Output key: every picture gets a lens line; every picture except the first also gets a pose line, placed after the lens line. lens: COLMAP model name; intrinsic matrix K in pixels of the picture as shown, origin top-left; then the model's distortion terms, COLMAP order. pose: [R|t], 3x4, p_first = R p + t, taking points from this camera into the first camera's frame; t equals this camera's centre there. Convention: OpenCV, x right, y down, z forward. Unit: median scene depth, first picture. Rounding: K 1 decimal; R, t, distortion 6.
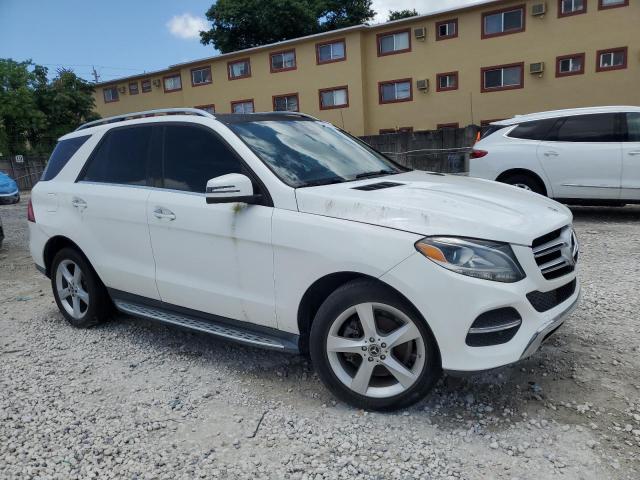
lens RADIAL K [[531.9, 0, 320.0], [0, 531.9, 240.0], [0, 0, 1]] dist [-0.073339, 0.155459]
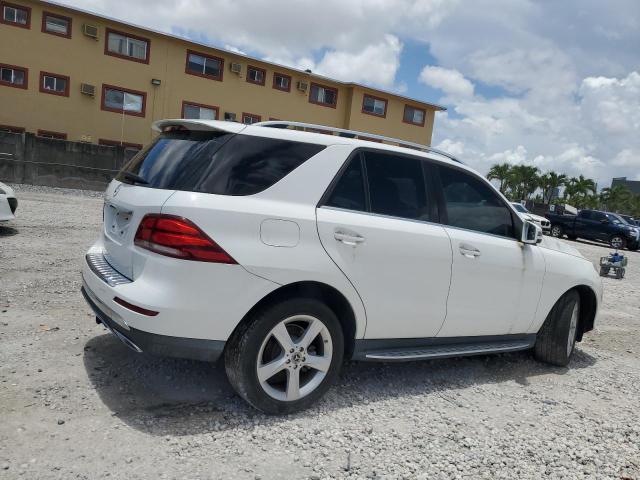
lens RADIAL K [[515.9, 0, 337.2], [0, 515.9, 242.2], [0, 0, 1]] dist [0.012013, 0.002058]
pose [[0.341828, -0.003249, 0.939757, -0.684590], [0.025978, 0.999645, -0.005993, -0.033382], [-0.939403, 0.026462, 0.341791, 0.444158]]
